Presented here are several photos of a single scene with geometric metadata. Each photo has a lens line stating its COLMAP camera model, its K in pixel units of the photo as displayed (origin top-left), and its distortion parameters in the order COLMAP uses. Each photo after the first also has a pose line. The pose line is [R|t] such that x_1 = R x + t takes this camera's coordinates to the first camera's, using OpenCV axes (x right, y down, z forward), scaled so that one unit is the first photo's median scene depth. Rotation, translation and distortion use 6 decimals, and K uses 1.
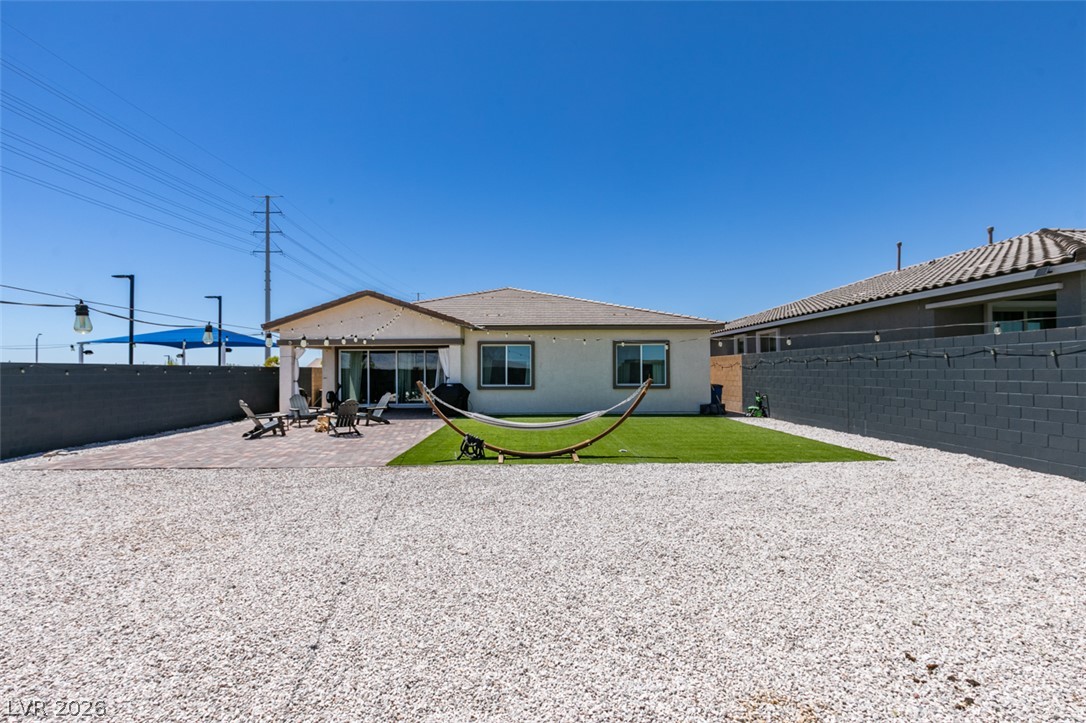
lens RADIAL K [[481.7, 0, 541.2], [0, 481.7, 365.2], [0, 0, 1]] dist [-0.001503, -0.000673]
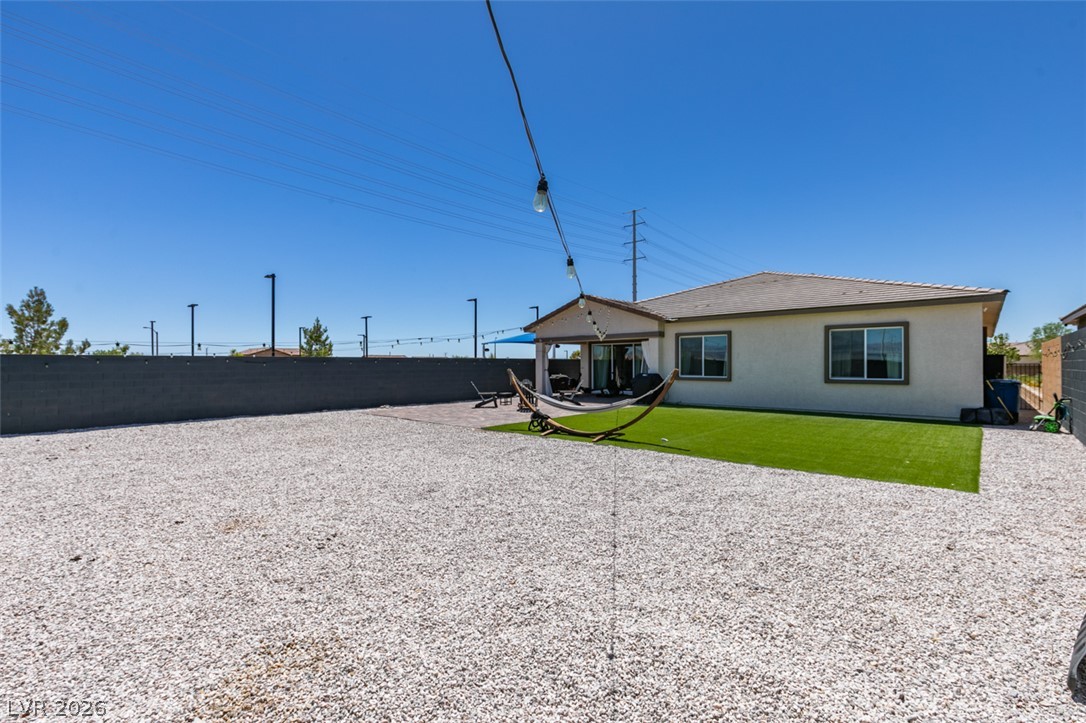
lens RADIAL K [[481.7, 0, 541.2], [0, 481.7, 365.2], [0, 0, 1]] dist [-0.001503, -0.000673]
pose [[0.715382, 0.003653, -0.698724, 0.387212], [0.009787, 0.999836, 0.015248, 0.000207], [0.698665, -0.017747, 0.715229, 0.046869]]
